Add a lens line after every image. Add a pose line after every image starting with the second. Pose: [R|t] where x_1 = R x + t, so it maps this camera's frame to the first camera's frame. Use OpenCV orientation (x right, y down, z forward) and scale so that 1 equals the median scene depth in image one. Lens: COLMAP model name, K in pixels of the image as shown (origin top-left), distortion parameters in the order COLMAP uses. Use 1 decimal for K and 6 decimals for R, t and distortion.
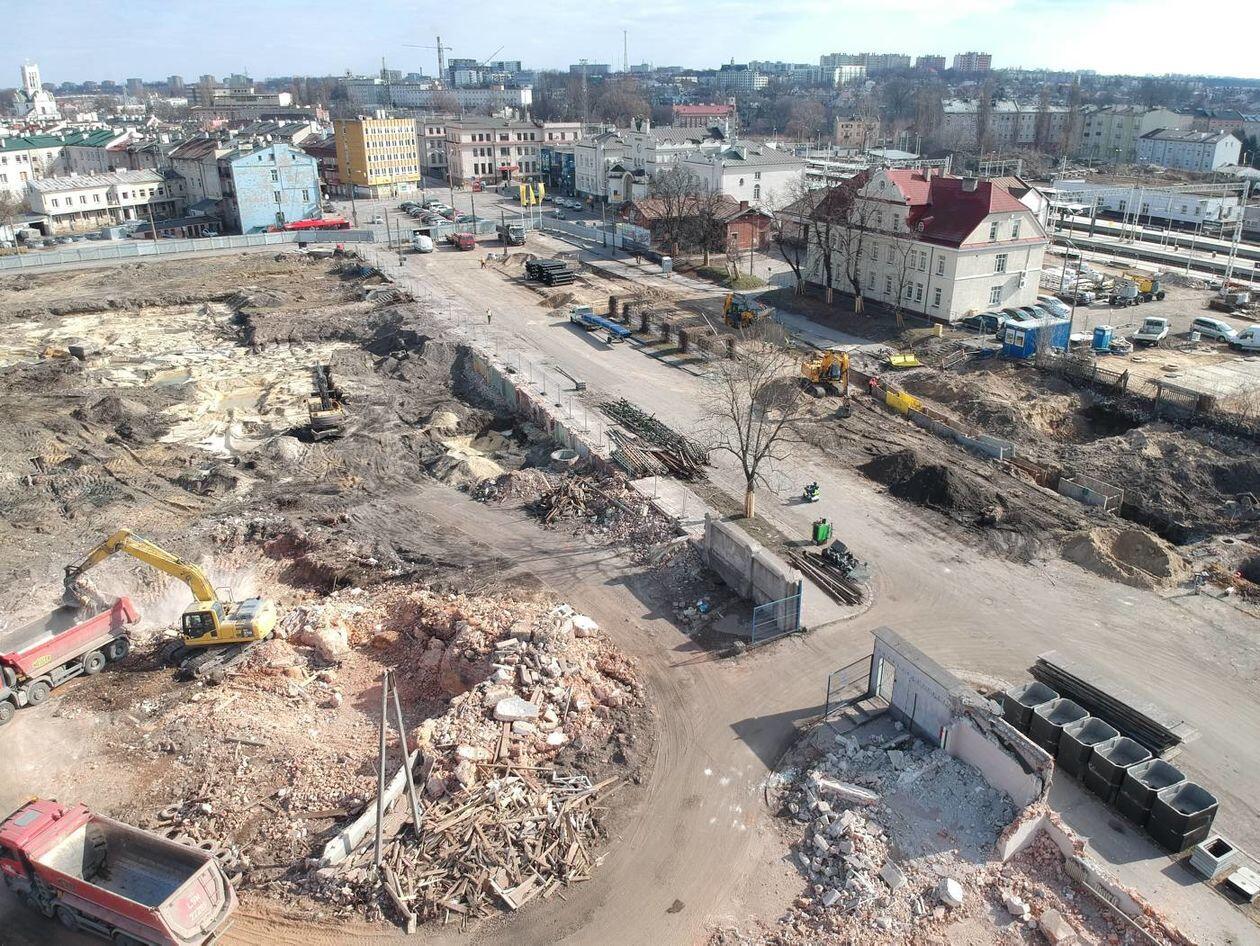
lens RADIAL K [[934.3, 0, 642.0], [0, 934.3, 469.1], [0, 0, 1]] dist [0.073303, -0.135825]
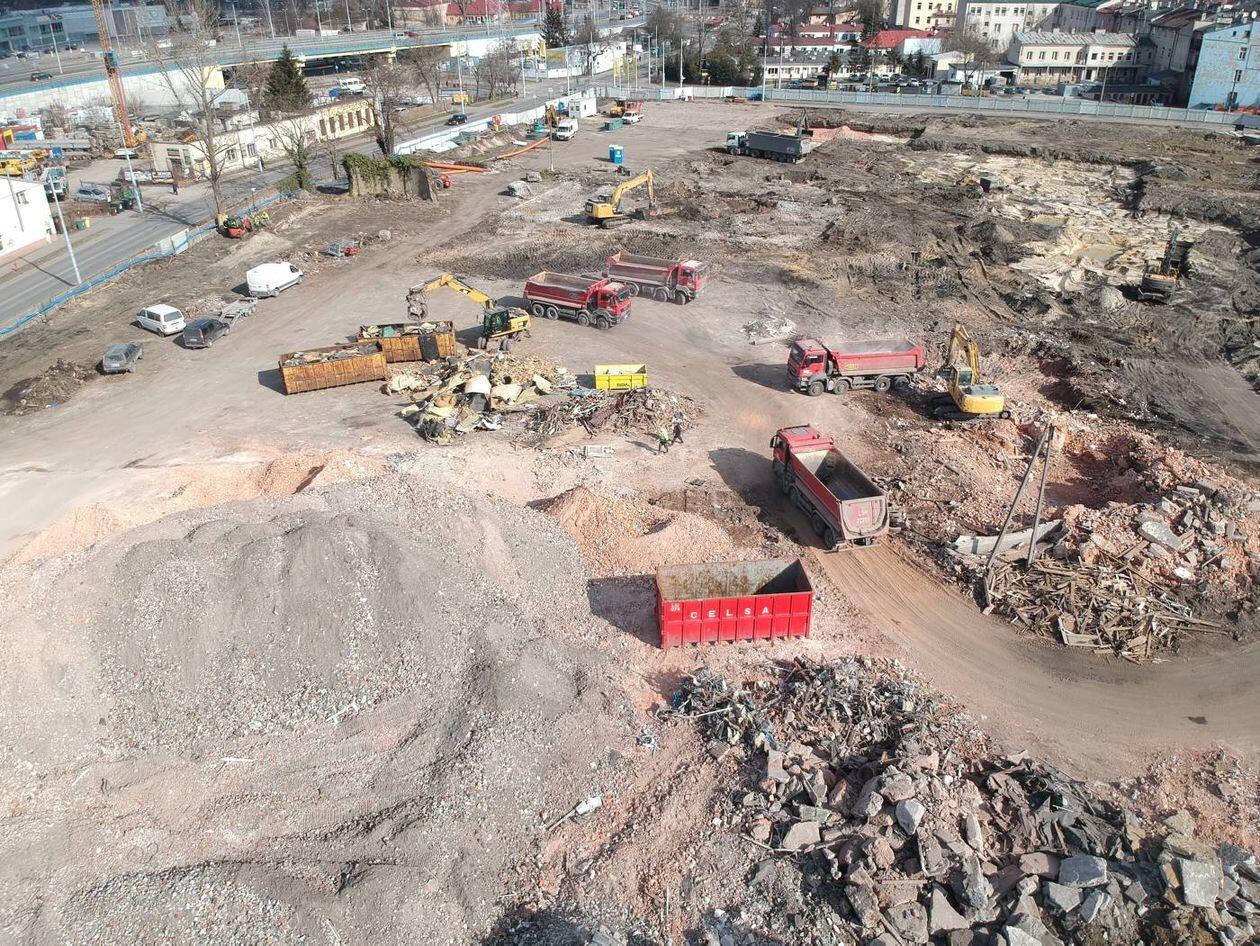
lens RADIAL K [[934.3, 0, 636.7], [0, 934.3, 458.3], [0, 0, 1]] dist [0.073303, -0.135825]
pose [[0.599939, 0.385686, -0.700942, 0.094157], [-0.305026, 0.920219, 0.245268, 0.034369], [0.739616, 0.066660, 0.669720, -0.082474]]
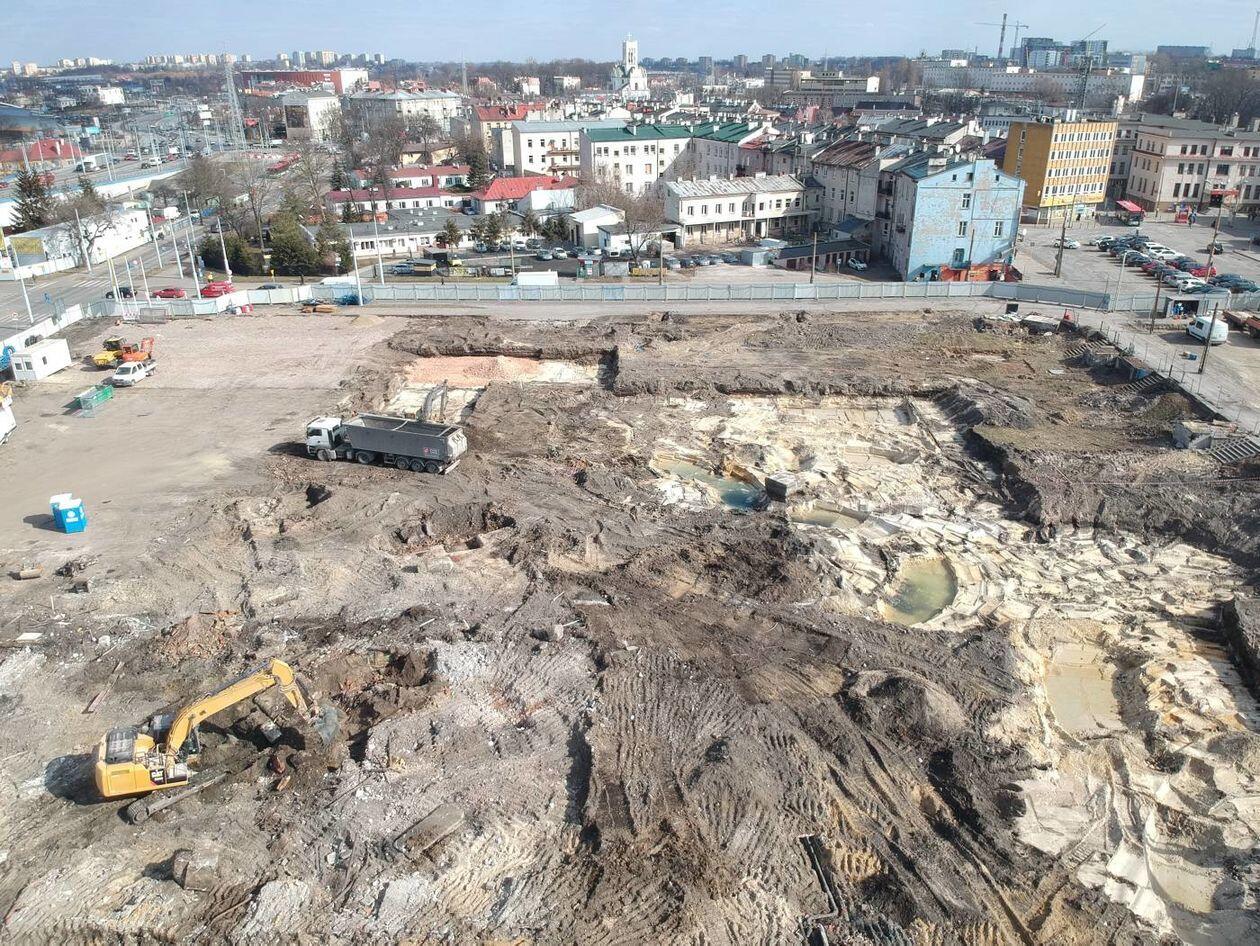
lens RADIAL K [[934.3, 0, 638.1], [0, 934.3, 470.6], [0, 0, 1]] dist [0.073303, -0.135825]
pose [[0.867724, 0.199500, -0.455252, -0.388720], [-0.190103, 0.979483, 0.066885, -0.167764], [0.459255, 0.028507, 0.887847, 0.355988]]
